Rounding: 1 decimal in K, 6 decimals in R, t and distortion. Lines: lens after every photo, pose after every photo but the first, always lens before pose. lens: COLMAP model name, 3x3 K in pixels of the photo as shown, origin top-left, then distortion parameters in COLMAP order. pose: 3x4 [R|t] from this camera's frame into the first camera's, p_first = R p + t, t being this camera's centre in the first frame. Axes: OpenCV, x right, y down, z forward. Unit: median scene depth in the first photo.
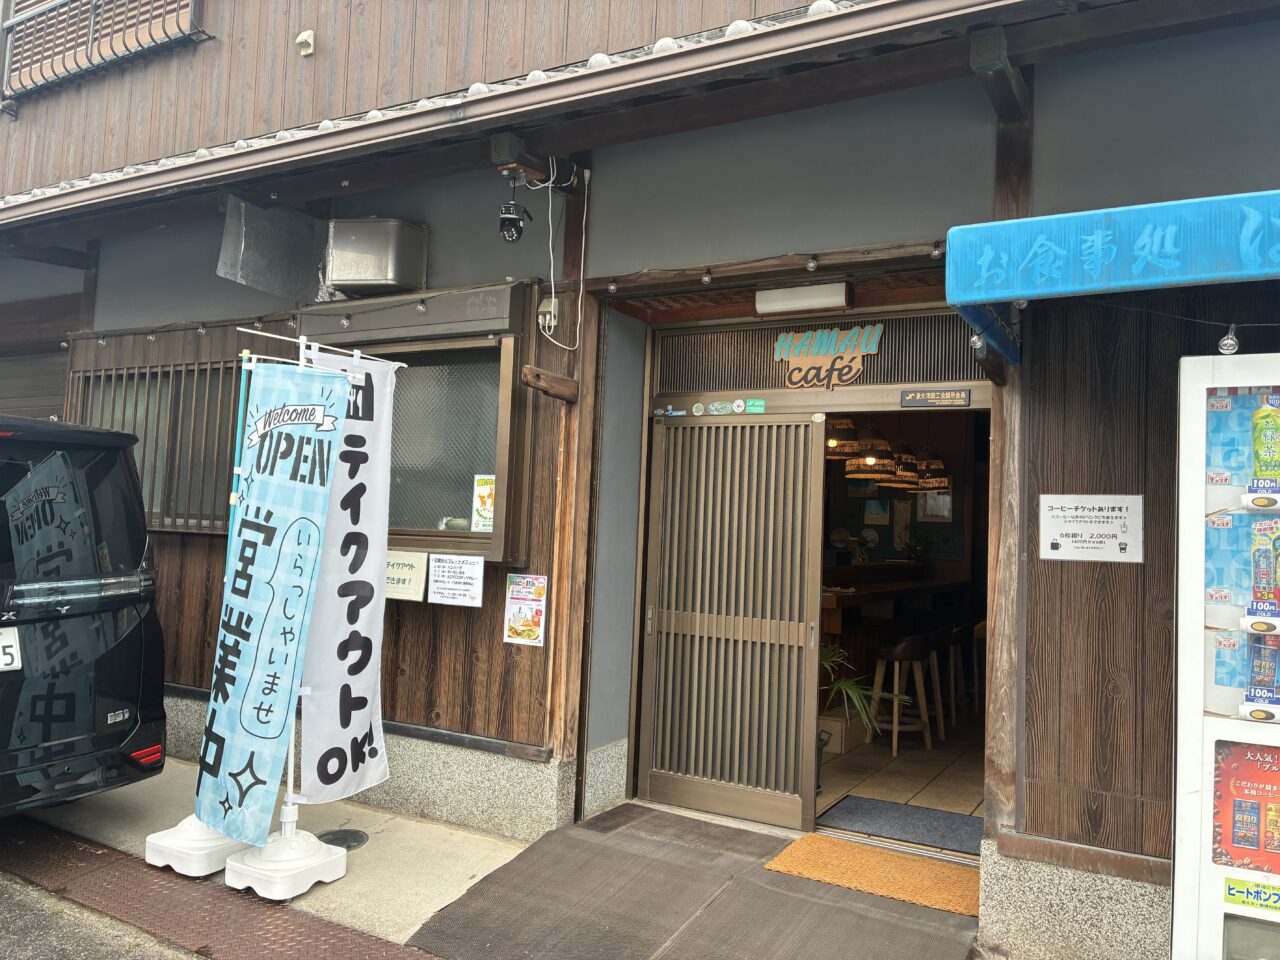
lens RADIAL K [[978.3, 0, 656.5], [0, 978.3, 481.0], [0, 0, 1]] dist [0.004953, 0.007649]
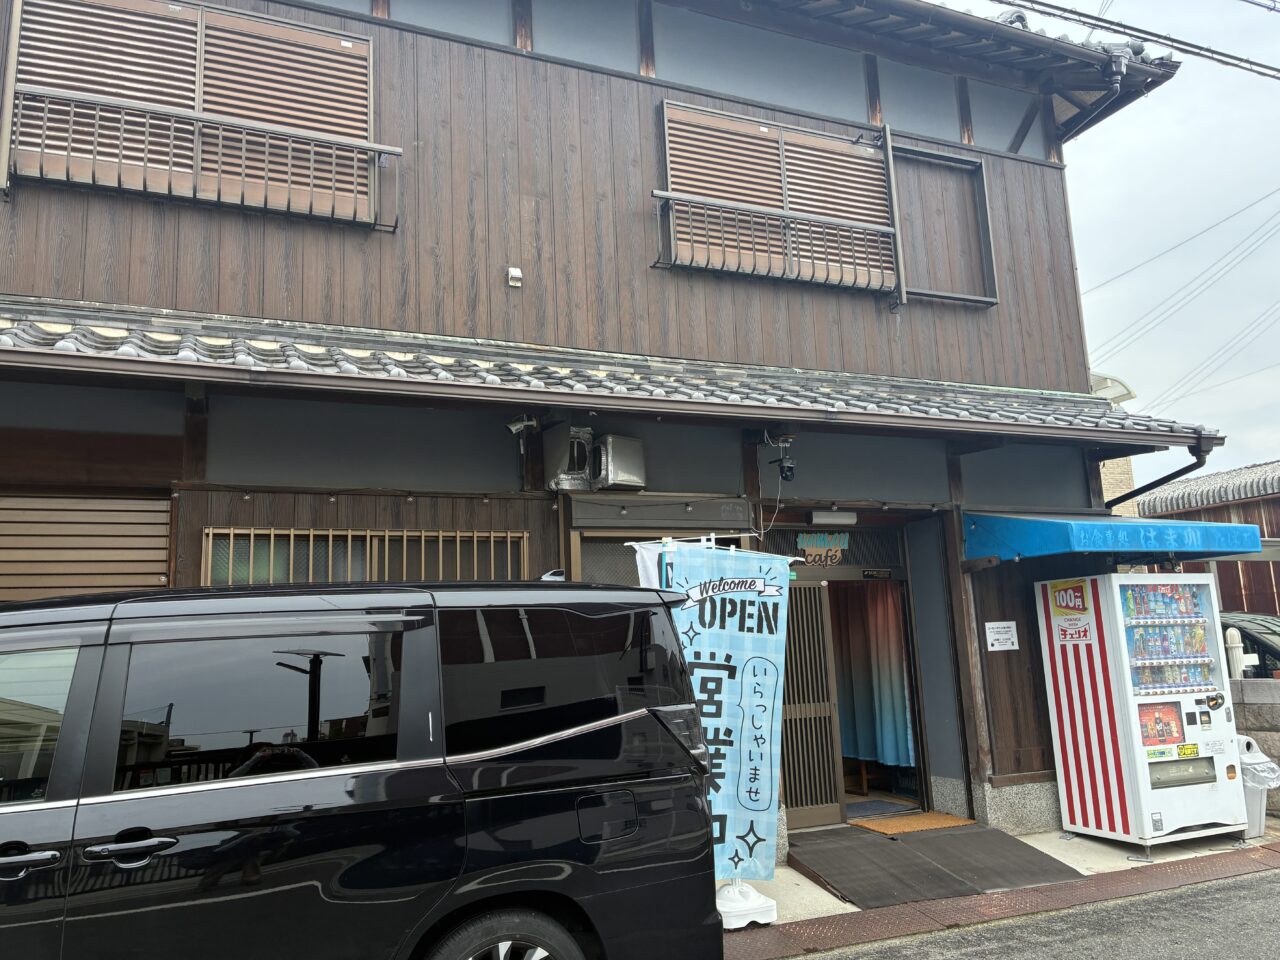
lens RADIAL K [[938.4, 0, 640.0], [0, 938.4, 480.0], [0, 0, 1]] dist [0.003473, 0.002786]
pose [[0.608545, 0.082712, 0.789197, -1.419605], [0.021266, 0.992496, -0.120417, -0.053418], [-0.793234, 0.090063, 0.602219, 0.226418]]
